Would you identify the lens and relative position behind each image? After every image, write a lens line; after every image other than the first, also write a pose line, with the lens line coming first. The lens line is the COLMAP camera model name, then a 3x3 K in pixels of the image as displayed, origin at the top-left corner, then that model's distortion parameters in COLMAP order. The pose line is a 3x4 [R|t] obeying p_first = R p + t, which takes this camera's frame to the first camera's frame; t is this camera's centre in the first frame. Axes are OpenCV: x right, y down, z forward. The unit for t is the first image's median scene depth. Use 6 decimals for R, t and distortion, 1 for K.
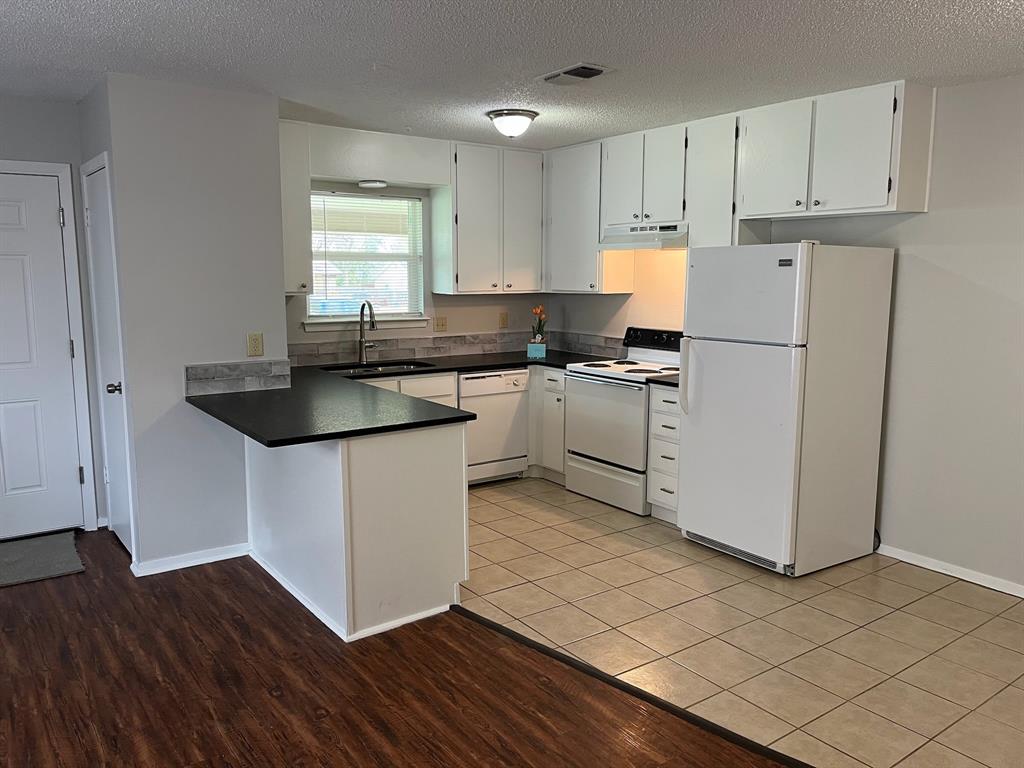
lens RADIAL K [[769.4, 0, 511.3], [0, 769.4, 366.0], [0, 0, 1]] dist [0.107687, -0.142835]
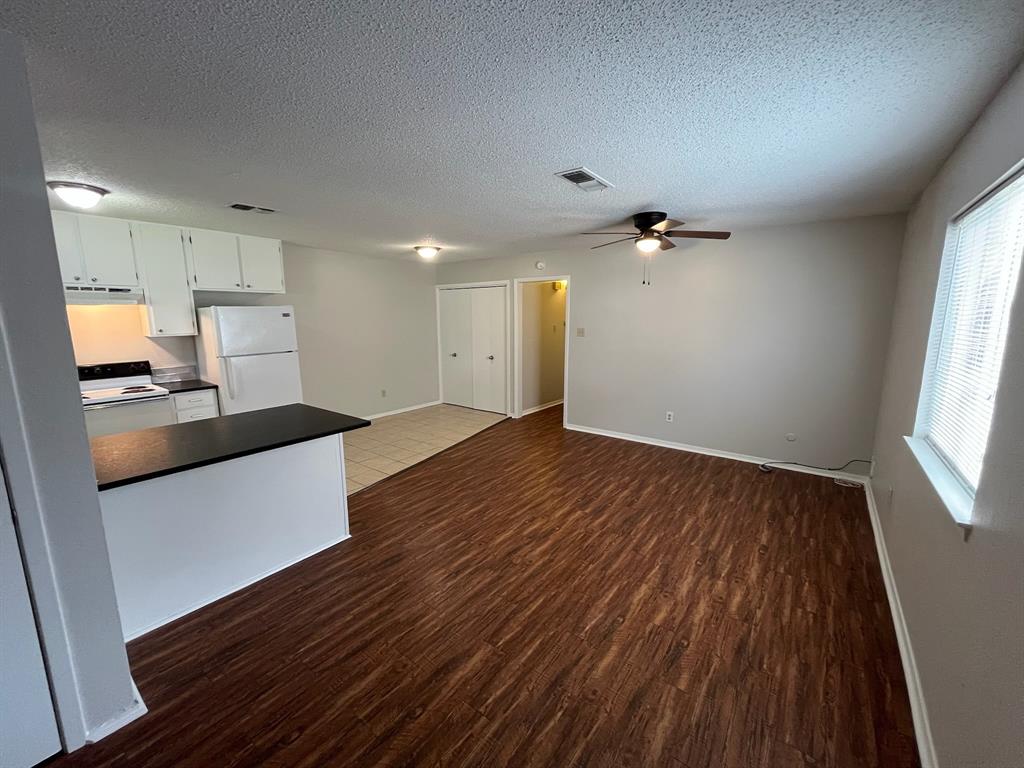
lens RADIAL K [[409.3, 0, 512.0], [0, 409.3, 384.0], [0, 0, 1]] dist [-0.035619, 0.000068]
pose [[-0.292805, -0.159448, 0.942784, -1.082617], [0.118367, 0.972369, 0.201214, -0.109485], [-0.948817, 0.170511, -0.265842, 0.826660]]
